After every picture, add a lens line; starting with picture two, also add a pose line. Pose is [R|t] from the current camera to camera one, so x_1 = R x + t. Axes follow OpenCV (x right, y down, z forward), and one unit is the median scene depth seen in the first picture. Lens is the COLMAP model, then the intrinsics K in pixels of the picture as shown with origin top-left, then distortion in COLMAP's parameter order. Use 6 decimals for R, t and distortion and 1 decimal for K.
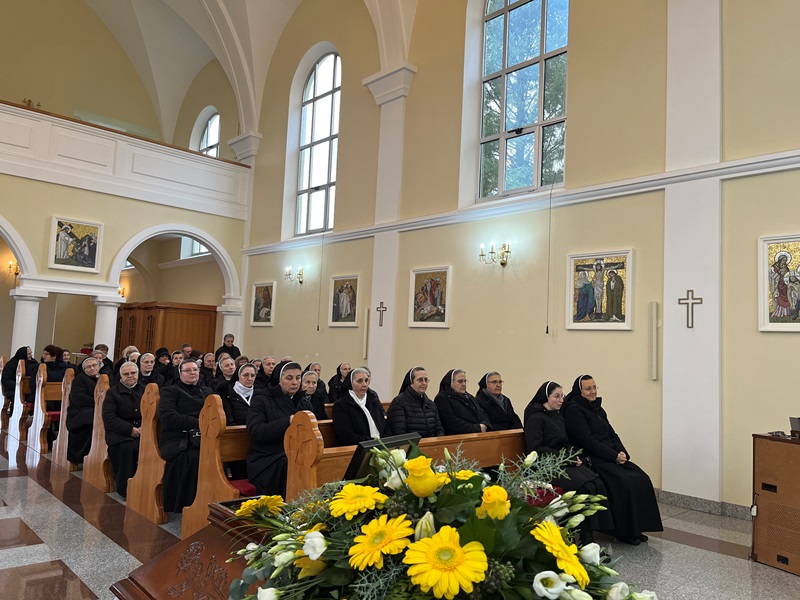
lens RADIAL K [[598.3, 0, 398.1], [0, 598.3, 298.0], [0, 0, 1]] dist [0.068757, -0.086044]
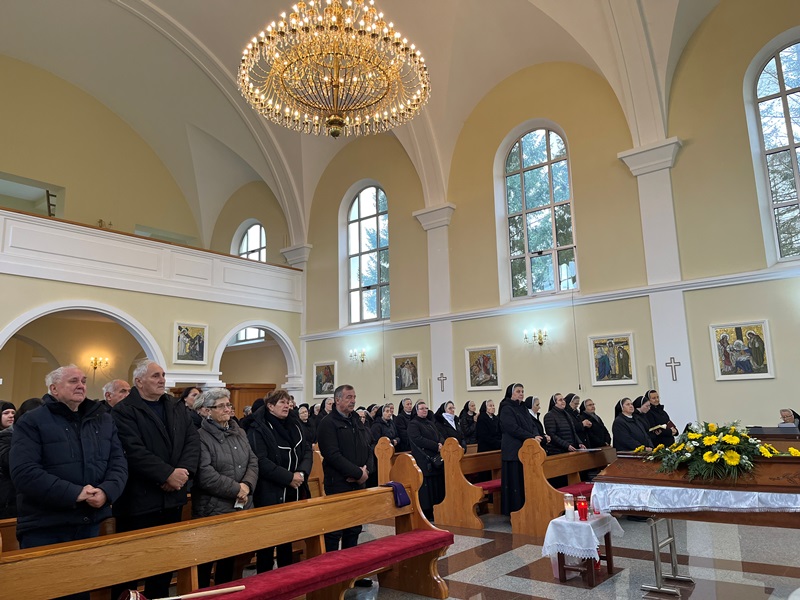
lens RADIAL K [[598.3, 0, 398.3], [0, 598.3, 296.7], [0, 0, 1]] dist [0.068757, -0.086044]
pose [[0.989285, -0.047945, 0.137897, -0.279915], [0.061513, 0.993491, -0.095874, -0.038575], [-0.132403, 0.103330, 0.985795, -0.320070]]
